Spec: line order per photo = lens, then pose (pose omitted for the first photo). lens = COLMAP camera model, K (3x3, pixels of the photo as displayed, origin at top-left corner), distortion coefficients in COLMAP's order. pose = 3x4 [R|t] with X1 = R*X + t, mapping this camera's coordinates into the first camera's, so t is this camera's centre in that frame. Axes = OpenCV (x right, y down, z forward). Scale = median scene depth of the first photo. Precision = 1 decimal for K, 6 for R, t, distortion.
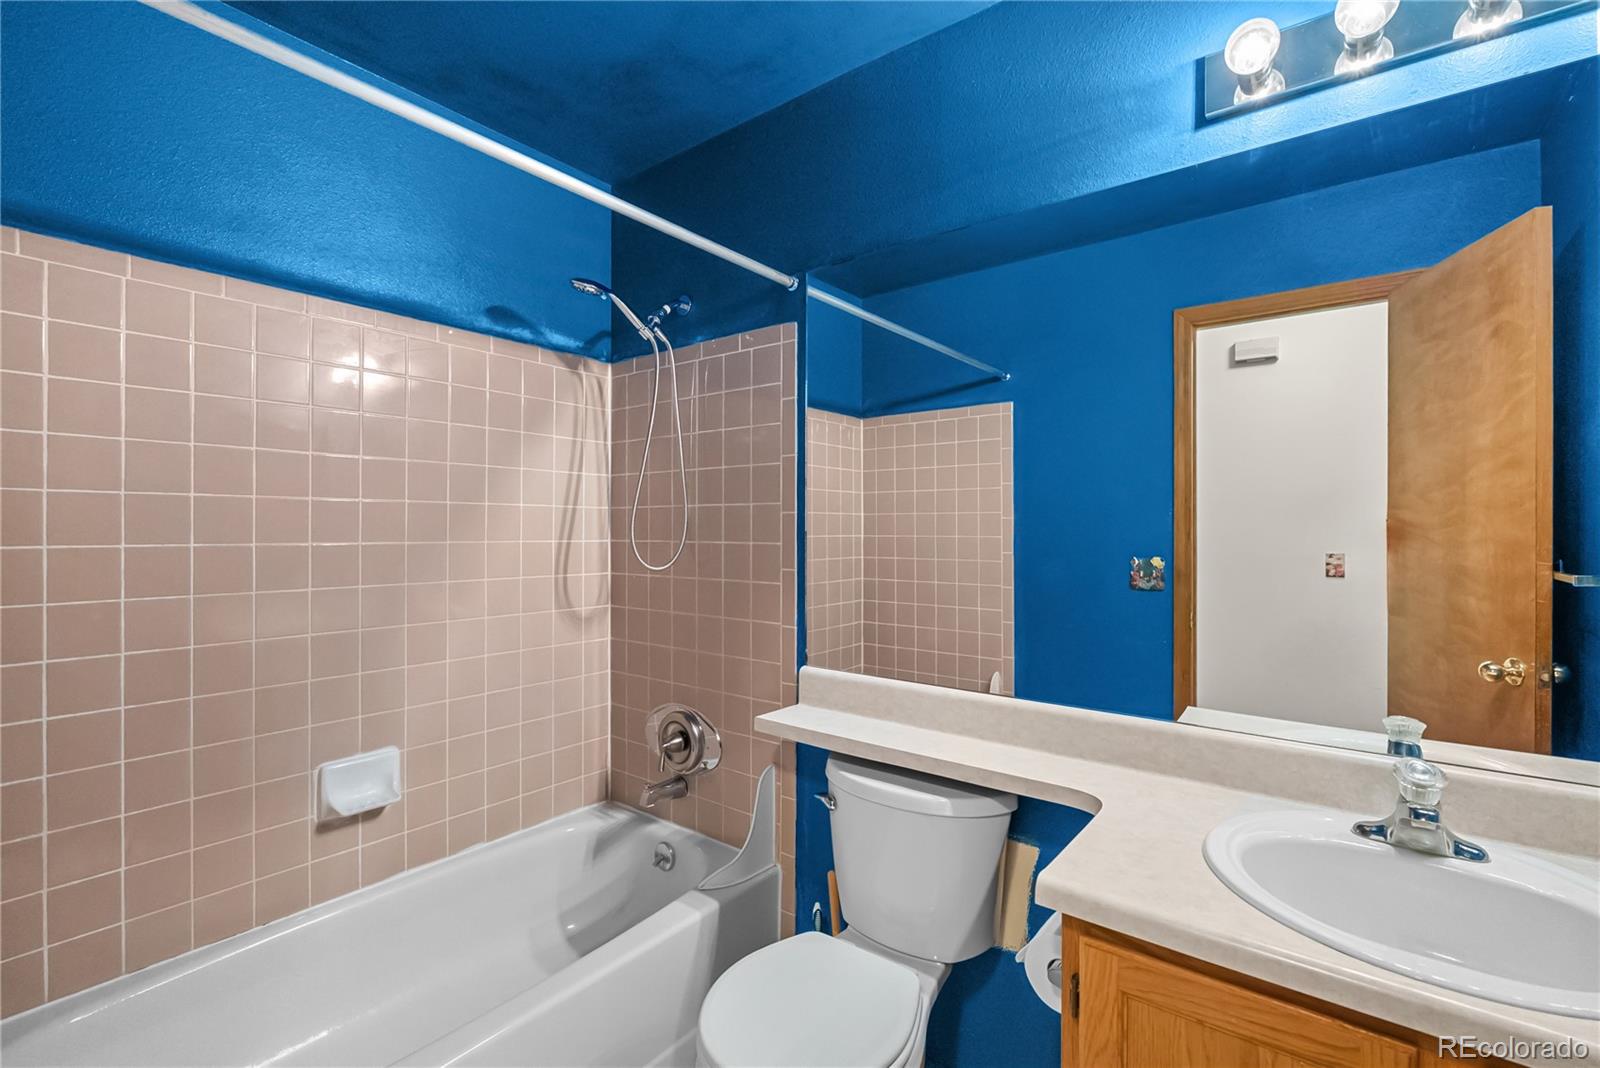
lens RADIAL K [[707.5, 0, 806.2], [0, 707.5, 530.4], [0, 0, 1]] dist [-0.003785, -0.000257]
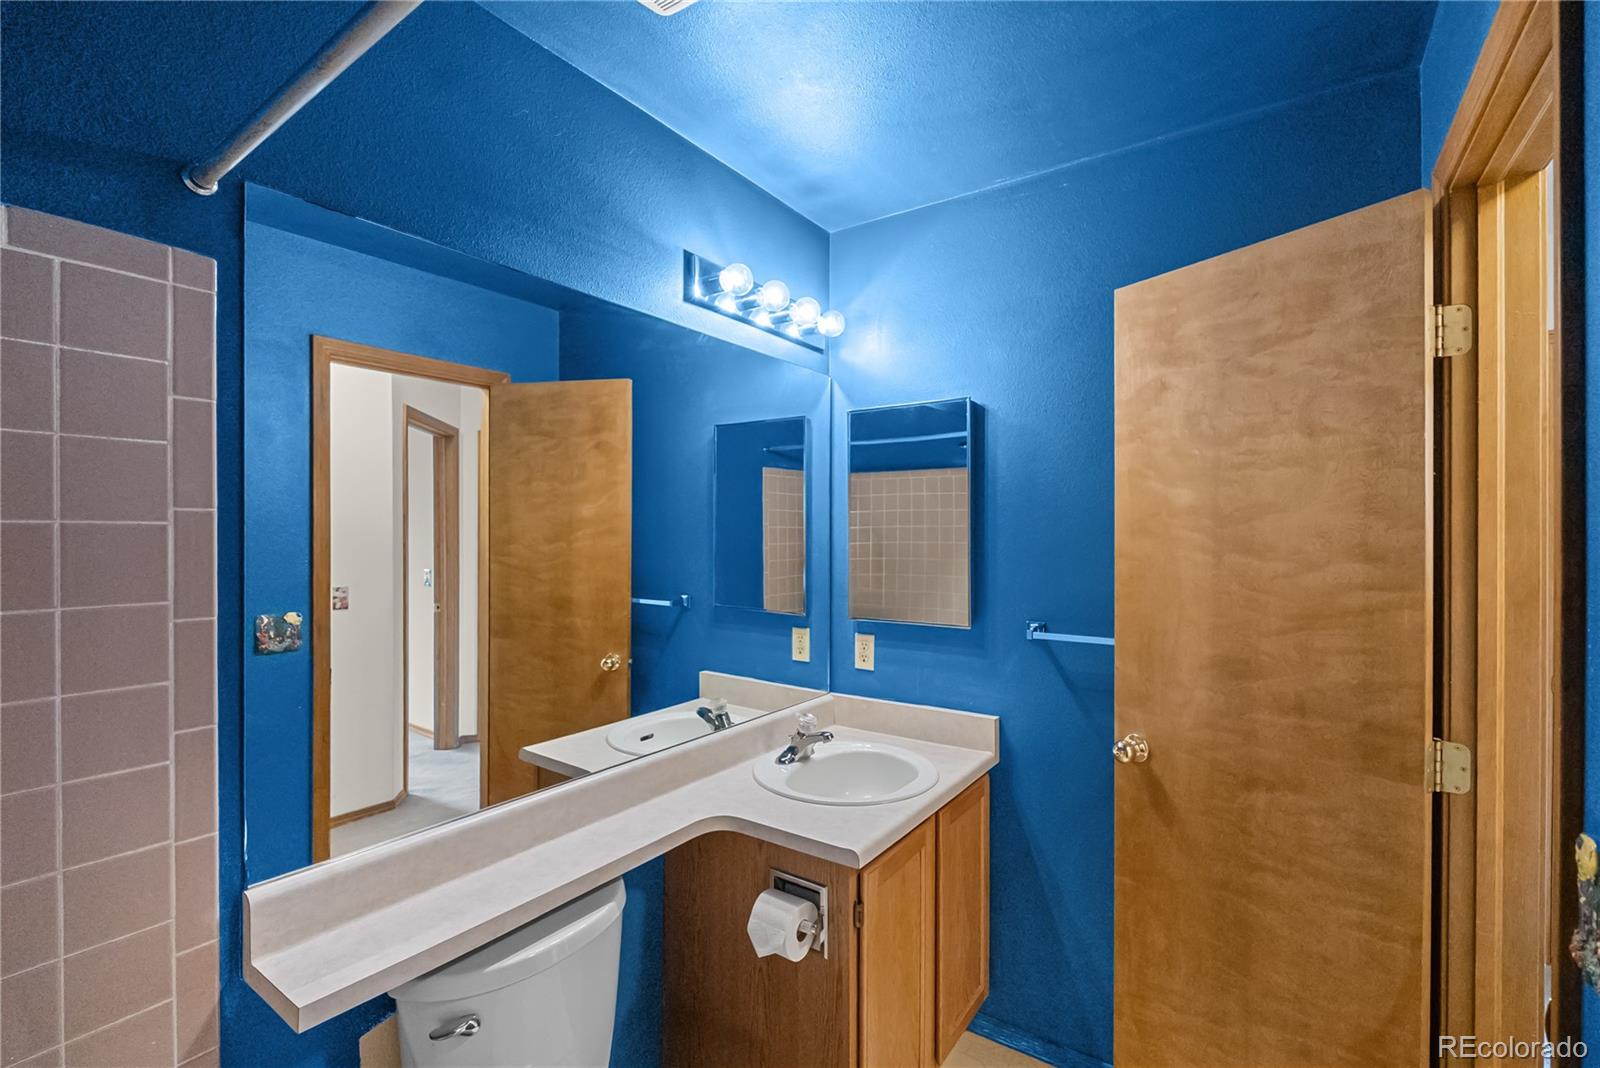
lens RADIAL K [[707.5, 0, 804.4], [0, 707.5, 533.1], [0, 0, 1]] dist [-0.003785, -0.000257]
pose [[-0.044847, -0.005796, 0.998977, -0.557204], [-0.002205, 0.999981, 0.005703, -0.091840], [-0.998991, -0.001947, -0.044859, 0.571869]]
